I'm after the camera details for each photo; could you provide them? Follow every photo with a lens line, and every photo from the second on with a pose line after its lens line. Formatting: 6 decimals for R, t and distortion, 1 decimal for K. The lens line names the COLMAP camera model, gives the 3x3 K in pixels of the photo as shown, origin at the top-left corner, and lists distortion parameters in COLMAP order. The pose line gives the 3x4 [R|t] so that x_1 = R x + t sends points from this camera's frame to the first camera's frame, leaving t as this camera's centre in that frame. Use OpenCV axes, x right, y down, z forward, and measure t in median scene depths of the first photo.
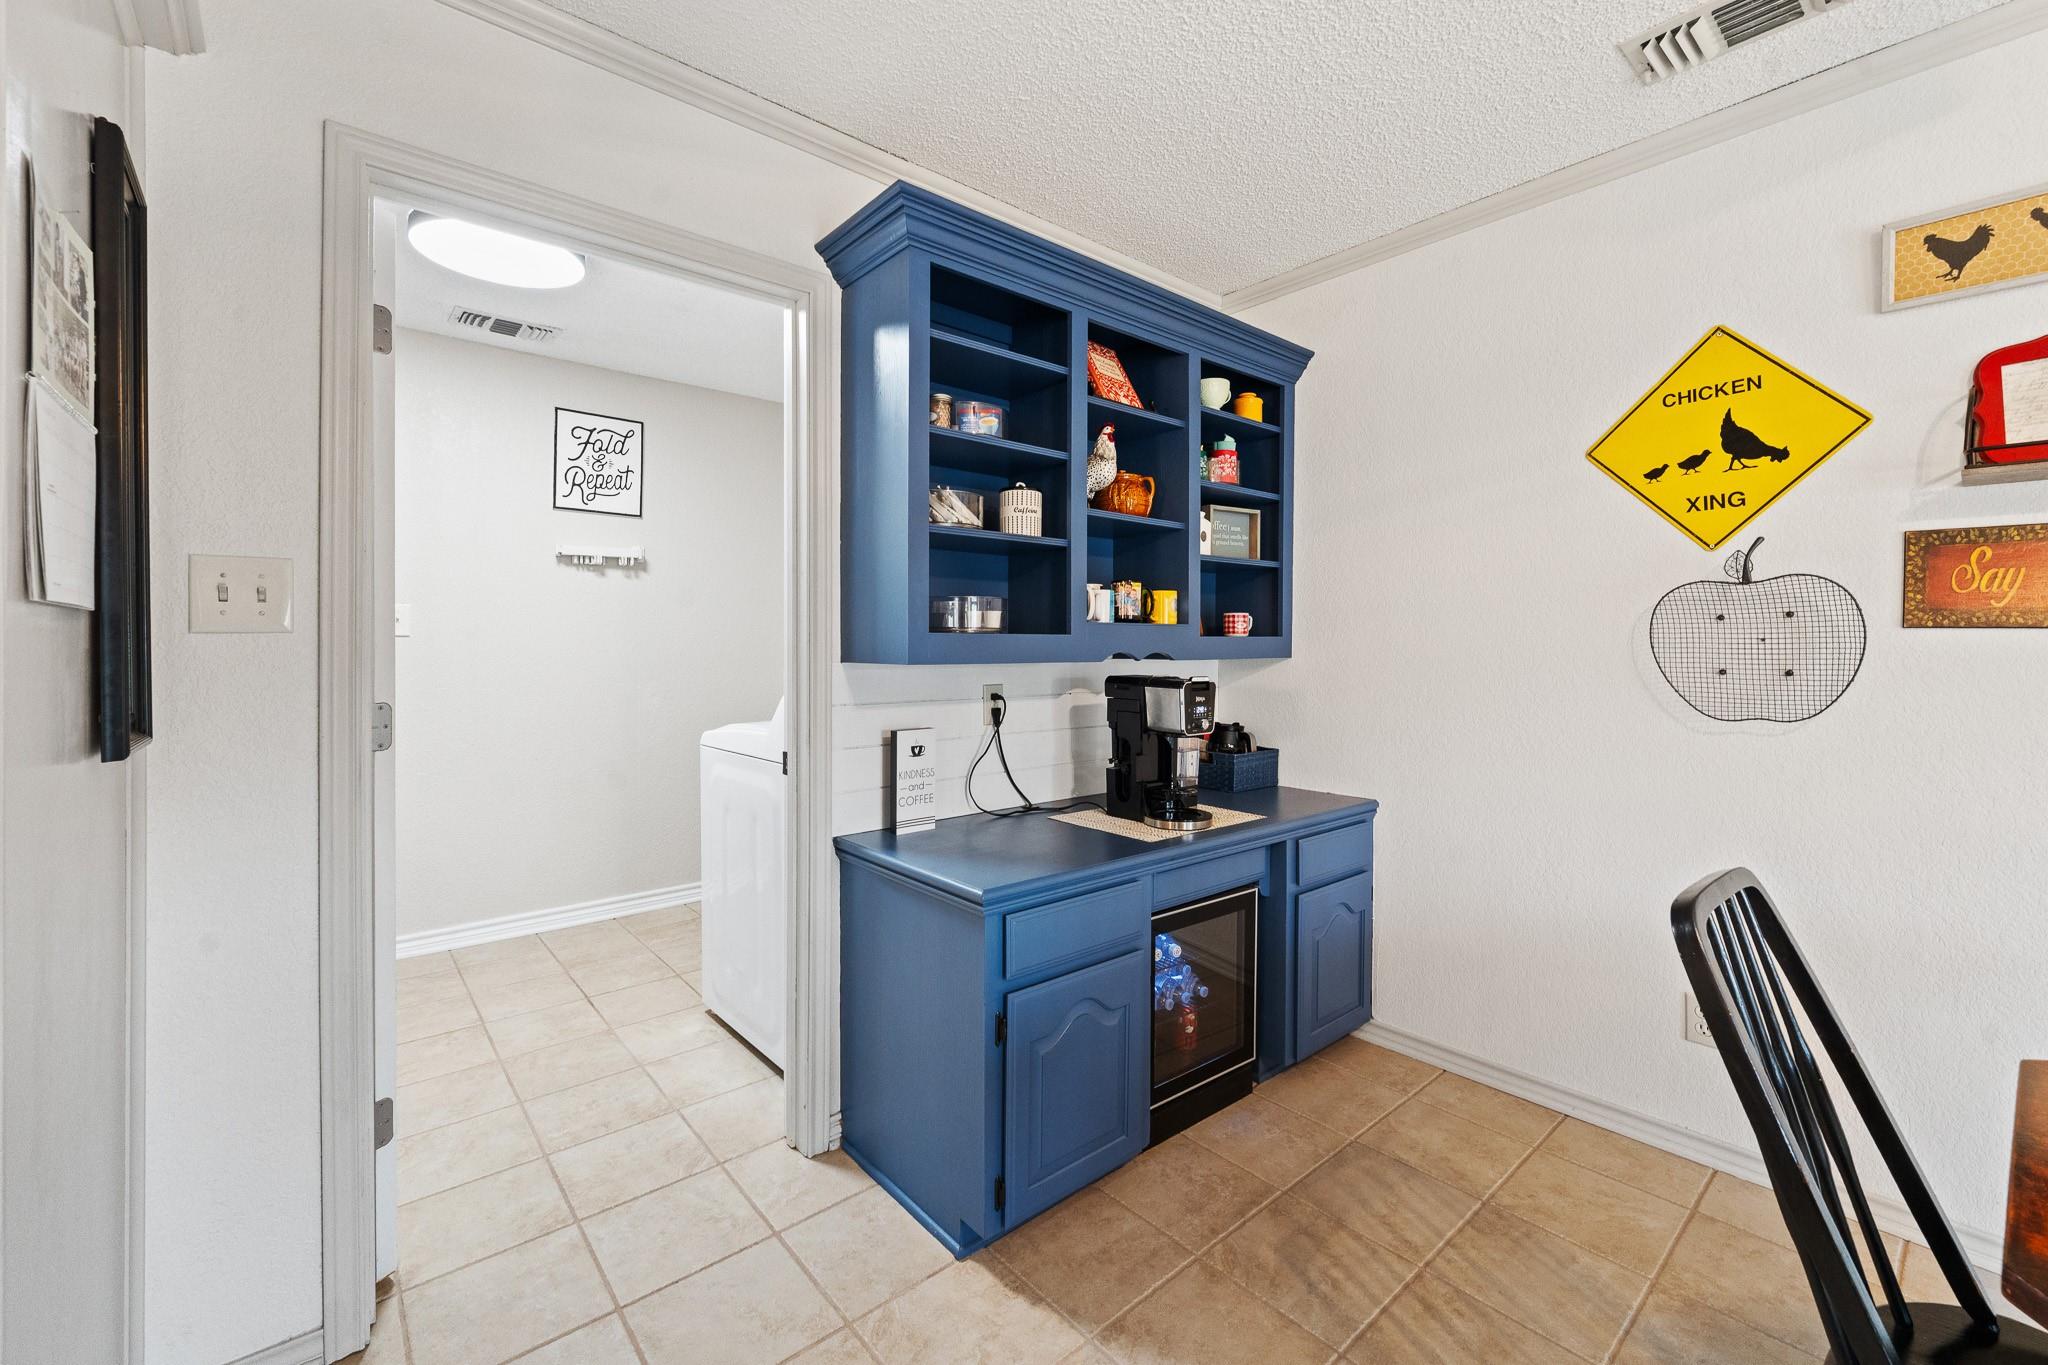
lens RADIAL K [[845.4, 0, 1030.6], [0, 845.4, 650.7], [0, 0, 1]] dist [-0.000944, -0.000528]
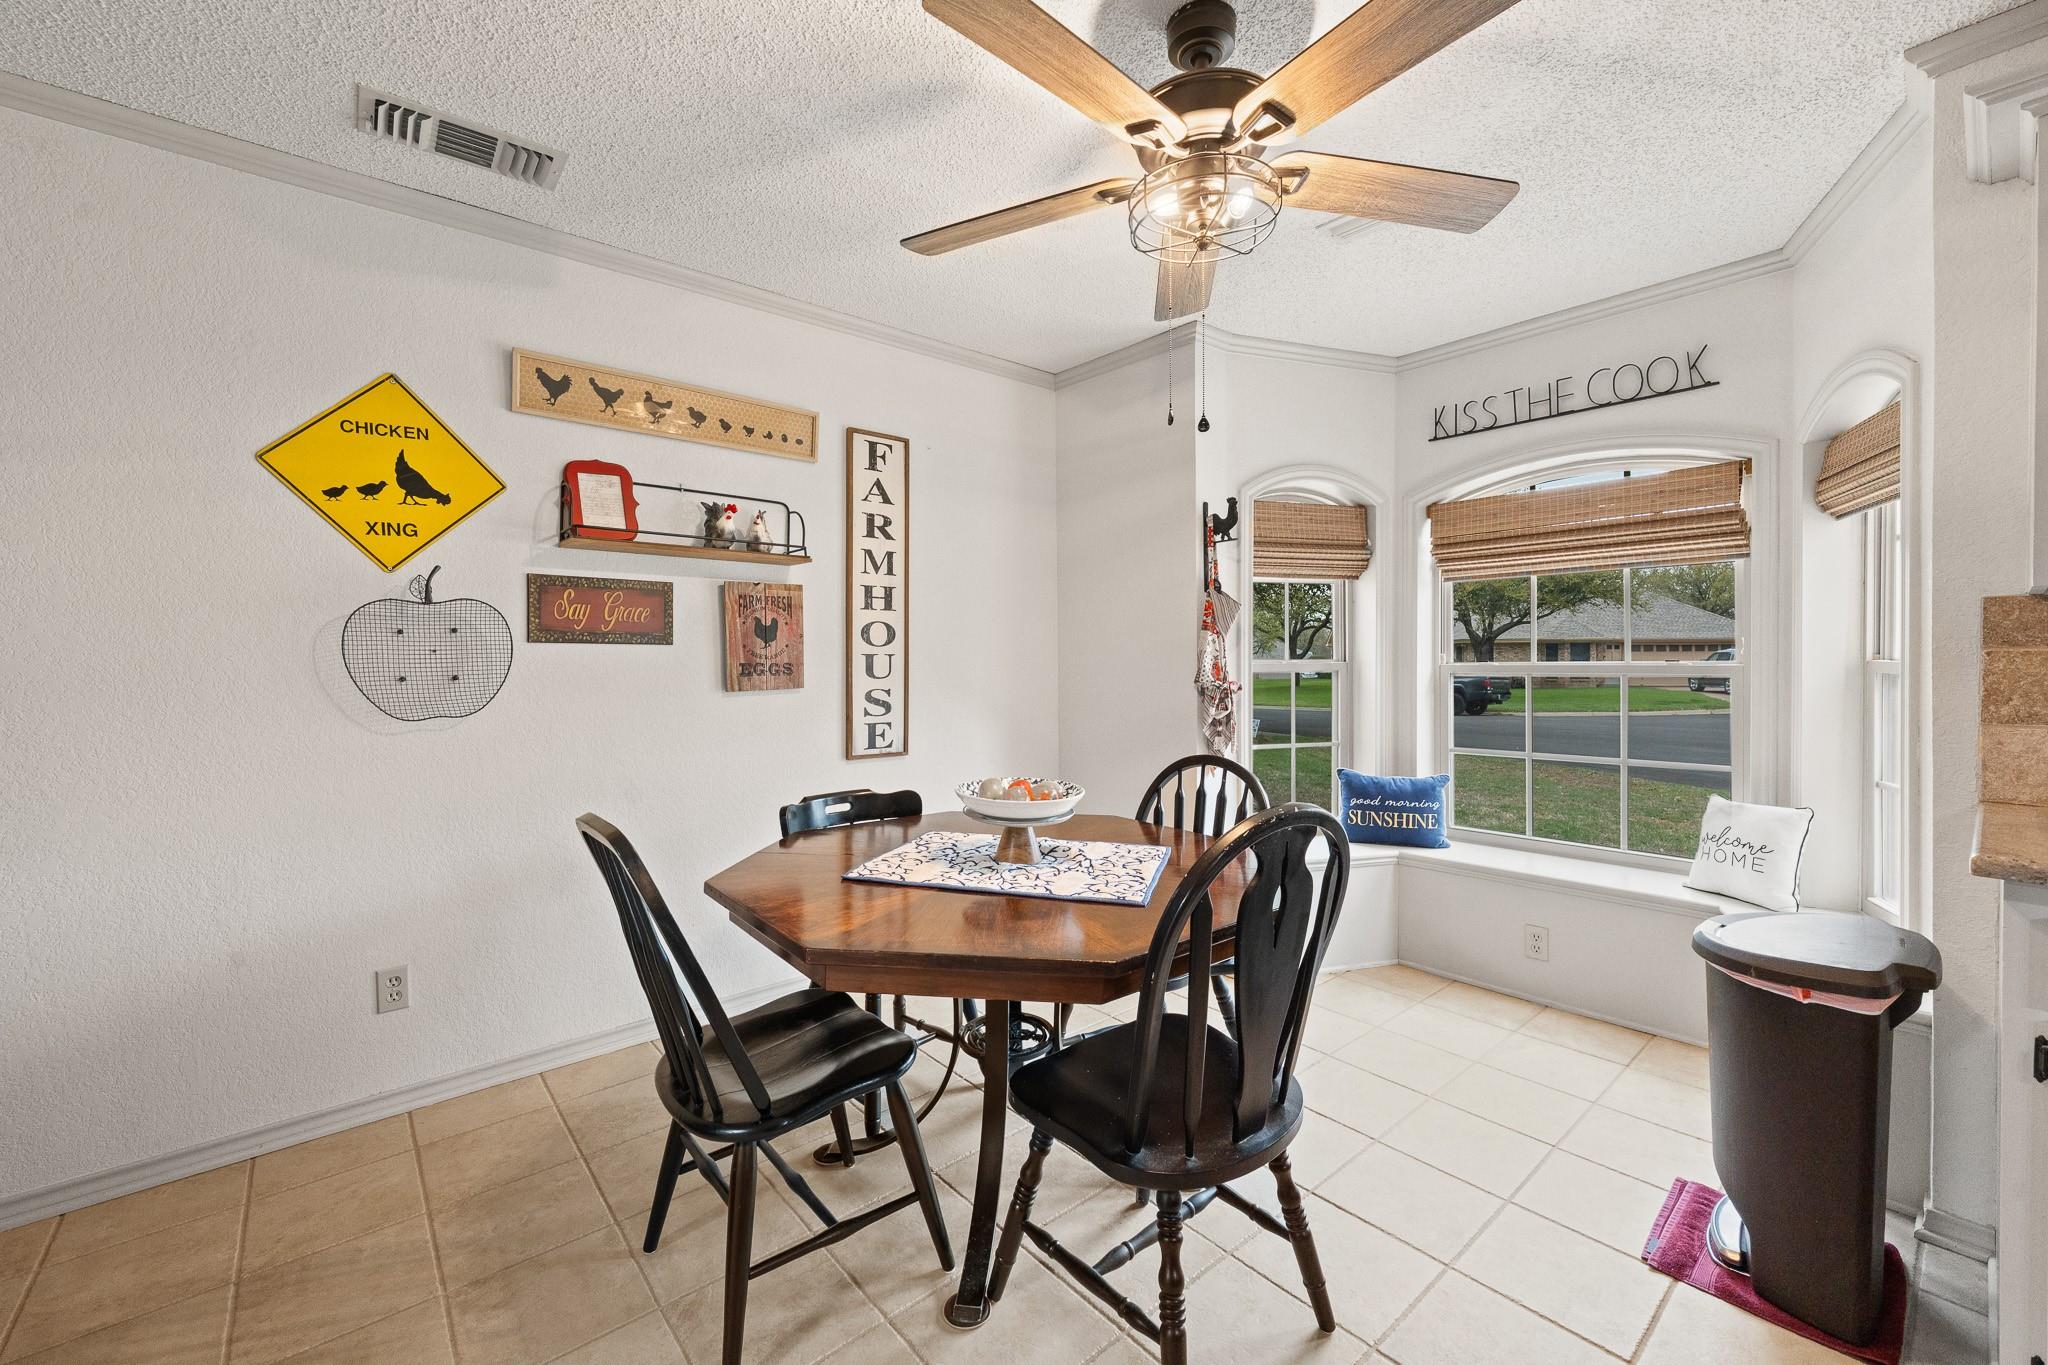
lens RADIAL K [[831.6, 0, 1024.0], [0, 831.6, 682.5], [0, 0, 1]] dist [-0.000559, -0.000290]
pose [[0.008347, -0.038927, 0.999207, -0.313491], [0.014753, 0.999138, 0.038801, -0.001979], [-0.999856, 0.014417, 0.008914, 0.152832]]
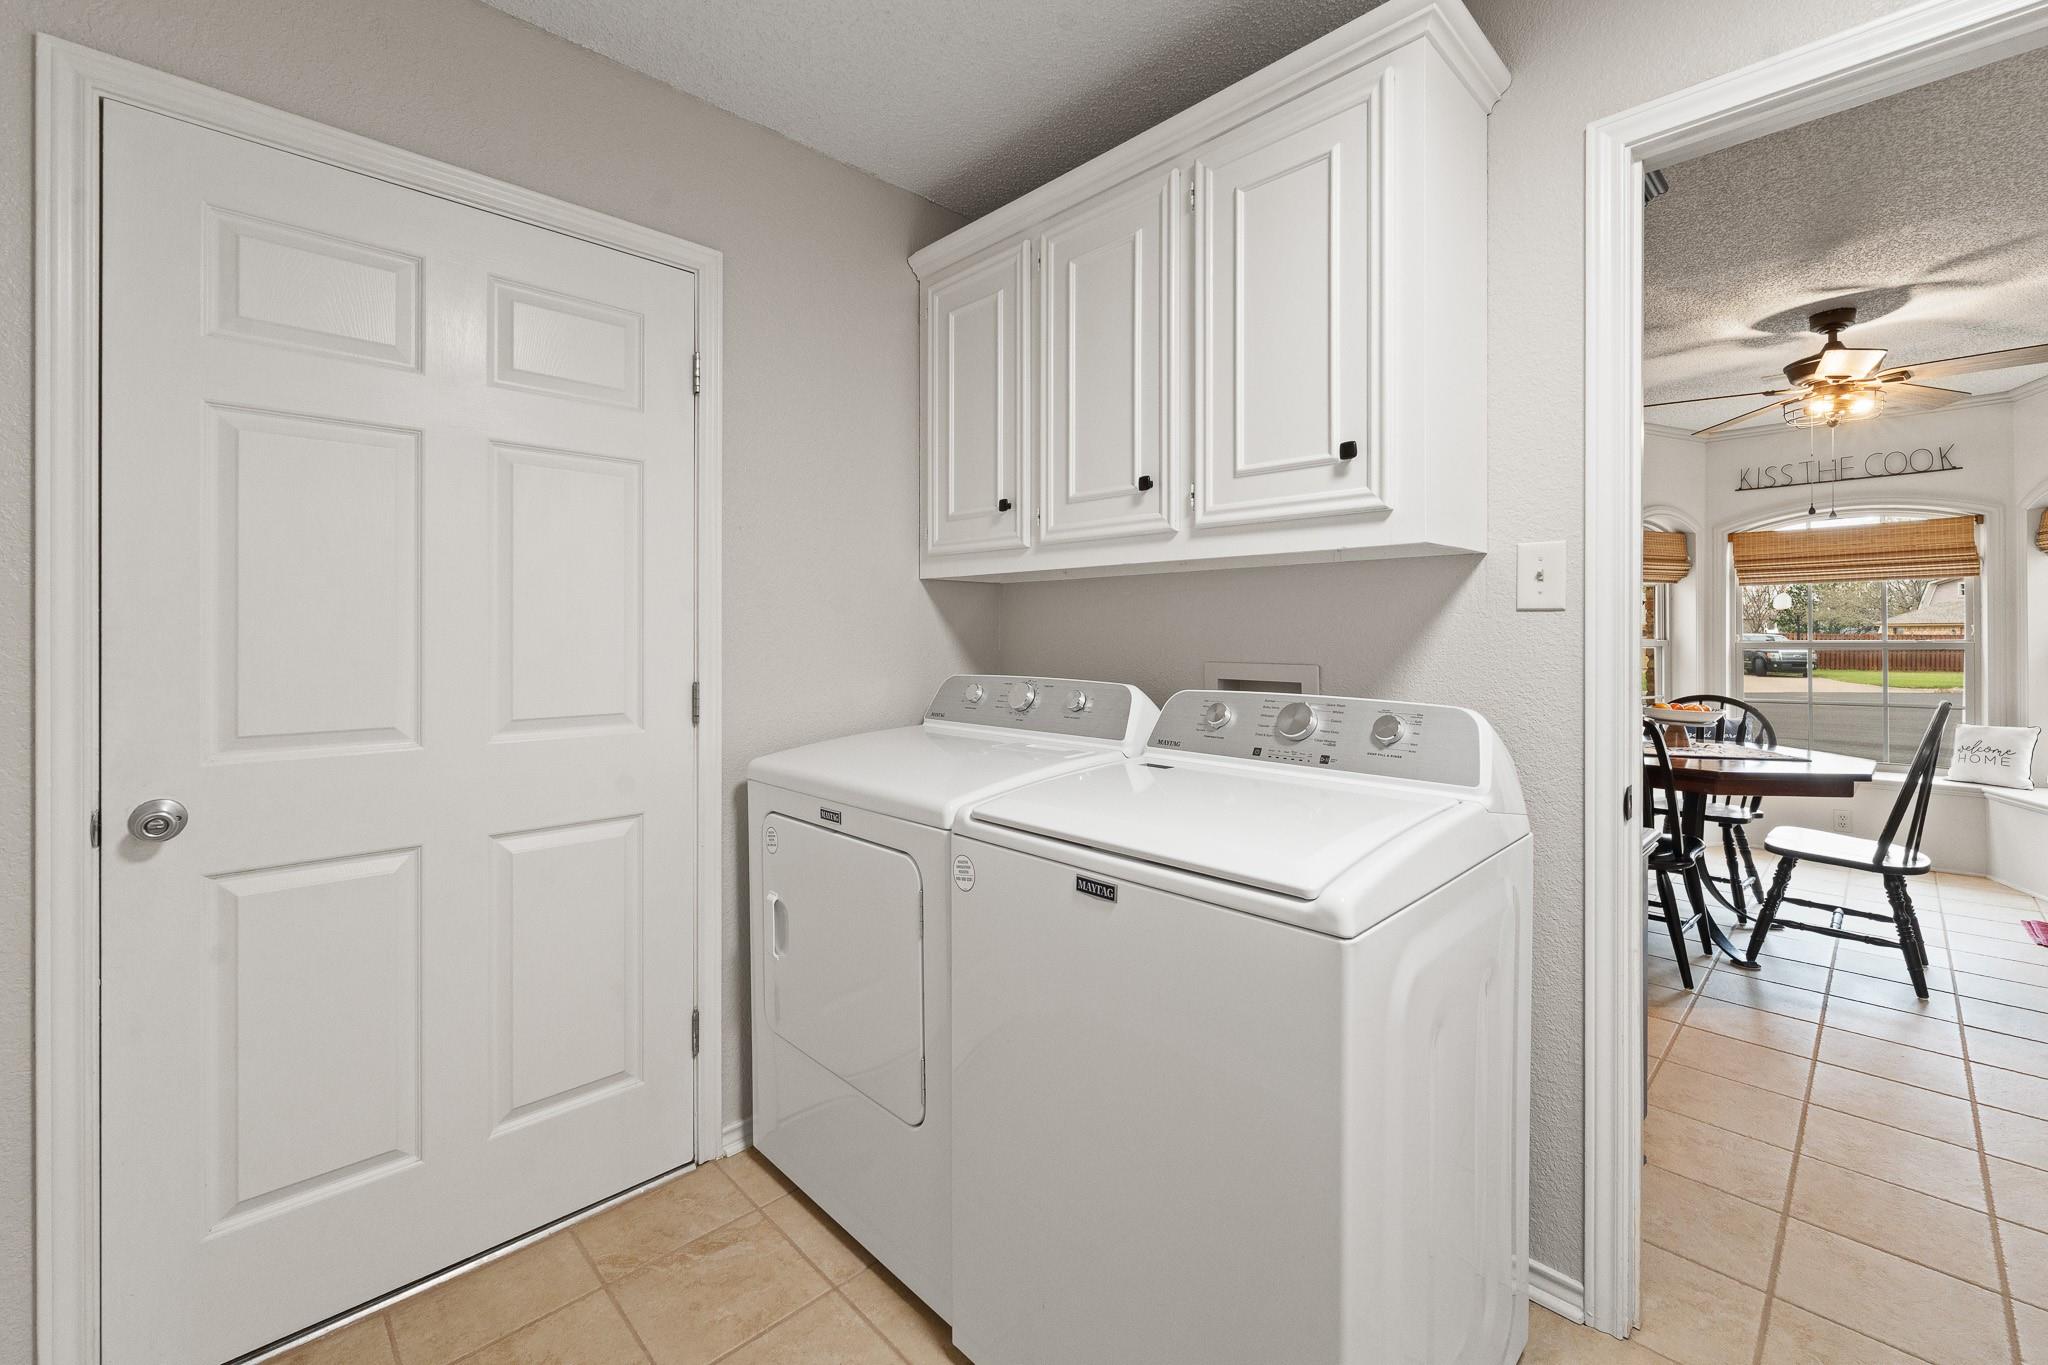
lens RADIAL K [[845.4, 0, 1030.6], [0, 845.4, 650.7], [0, 0, 1]] dist [-0.000944, -0.000528]
pose [[-0.071092, -0.019615, 0.997277, -0.957837], [0.009600, 0.999747, 0.020348, -0.006584], [-0.997424, 0.011021, -0.070886, 1.571871]]
